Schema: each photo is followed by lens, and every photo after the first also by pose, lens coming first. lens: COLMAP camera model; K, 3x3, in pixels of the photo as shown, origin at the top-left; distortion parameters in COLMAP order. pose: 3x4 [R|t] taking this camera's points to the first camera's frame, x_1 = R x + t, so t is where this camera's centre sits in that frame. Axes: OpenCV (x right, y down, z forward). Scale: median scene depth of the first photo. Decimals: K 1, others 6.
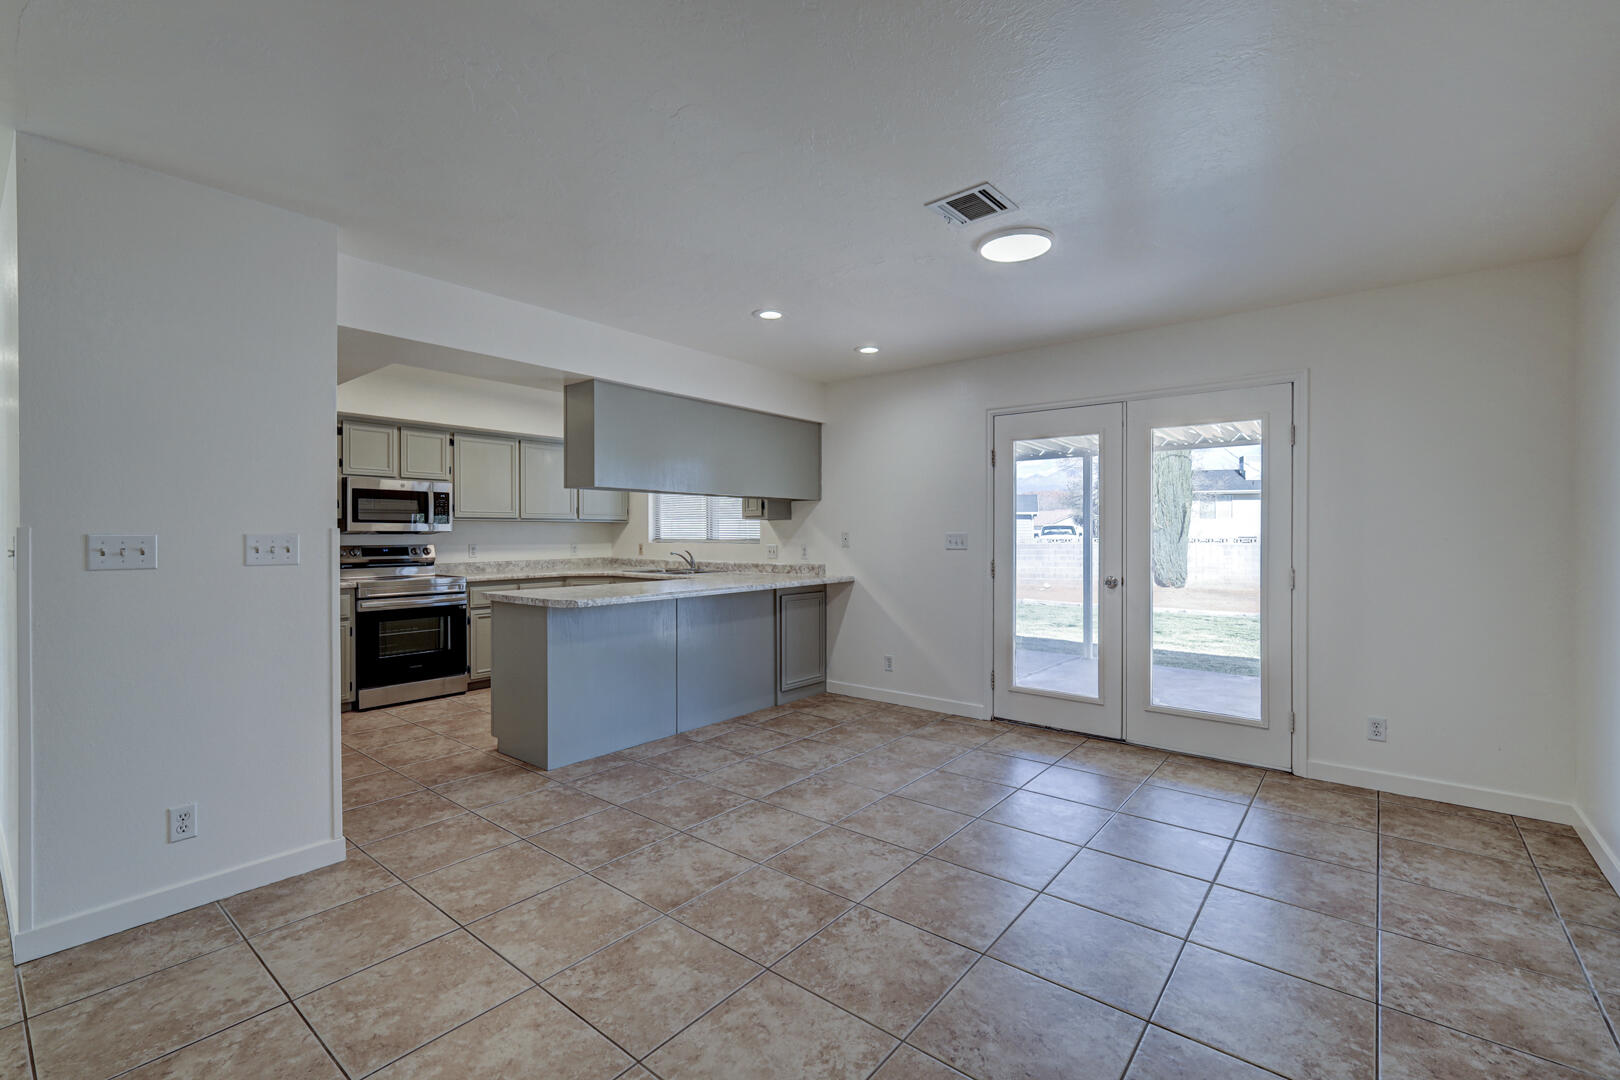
lens RADIAL K [[706.1, 0, 804.3], [0, 706.1, 539.6], [0, 0, 1]] dist [0.003349, 0.000584]
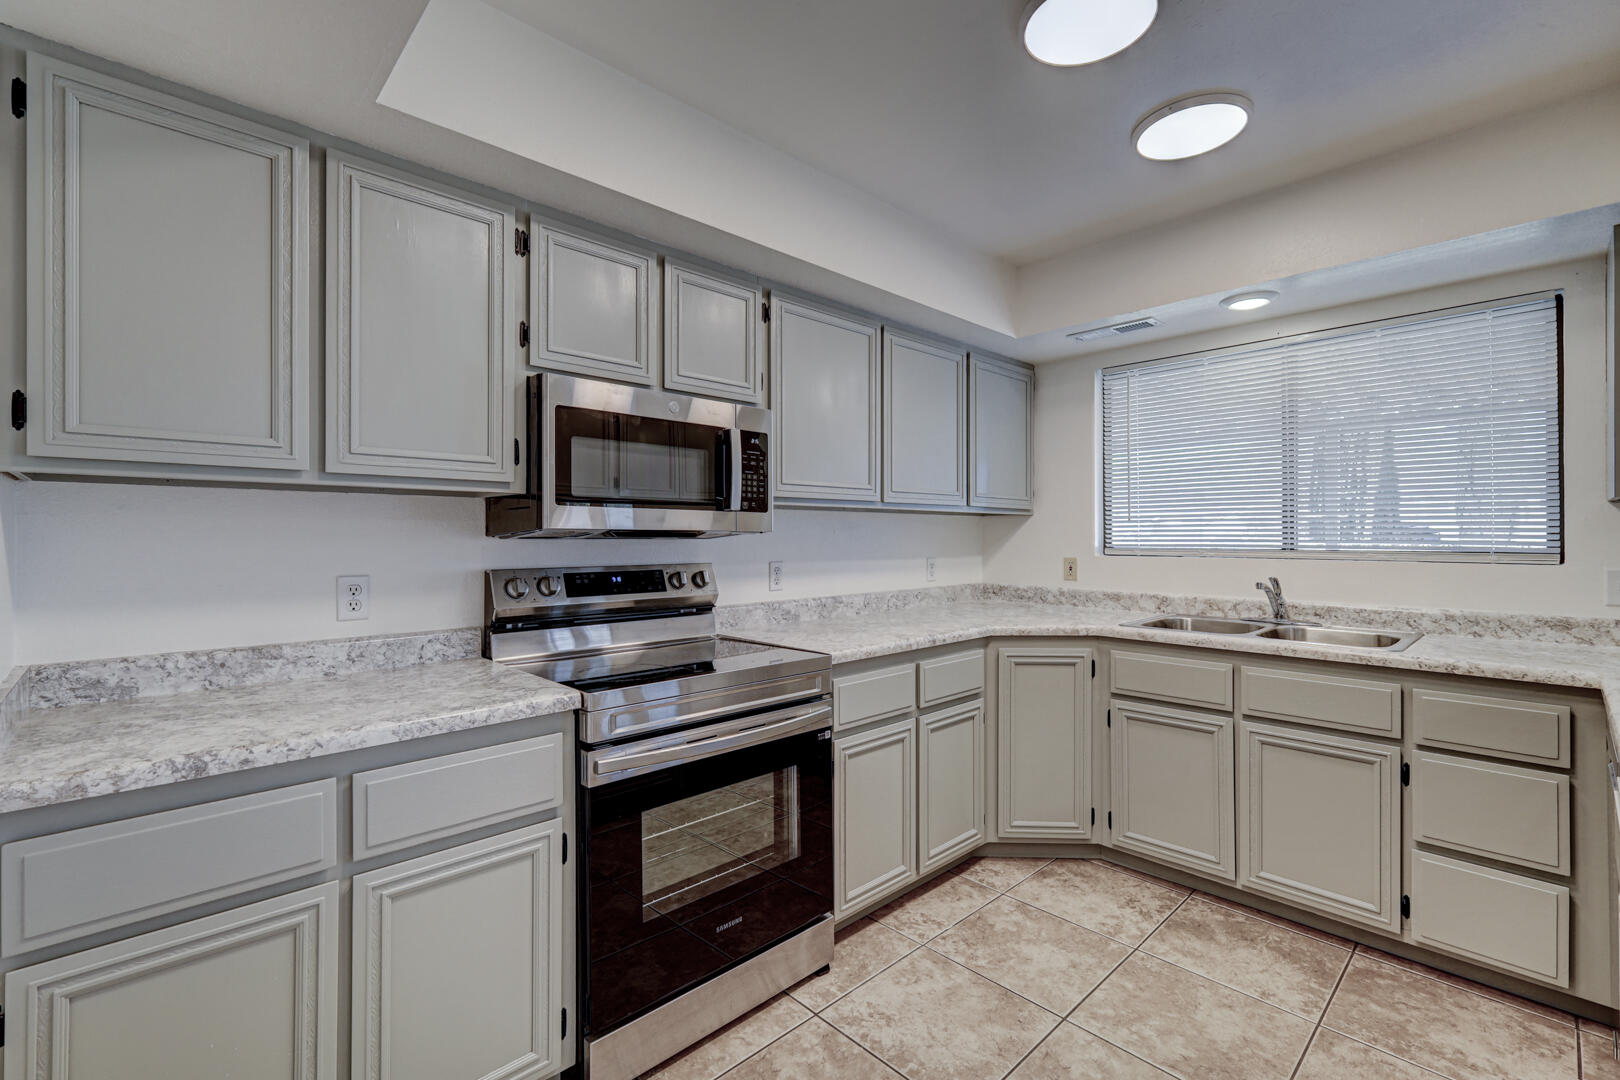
lens RADIAL K [[706.1, 0, 823.9], [0, 706.1, 540.0], [0, 0, 1]] dist [0.003349, 0.000584]
pose [[0.994874, 0.001016, -0.101113, -0.571261], [-0.001391, 0.999992, -0.003633, -0.007668], [0.101109, 0.003755, 0.994868, 0.807002]]
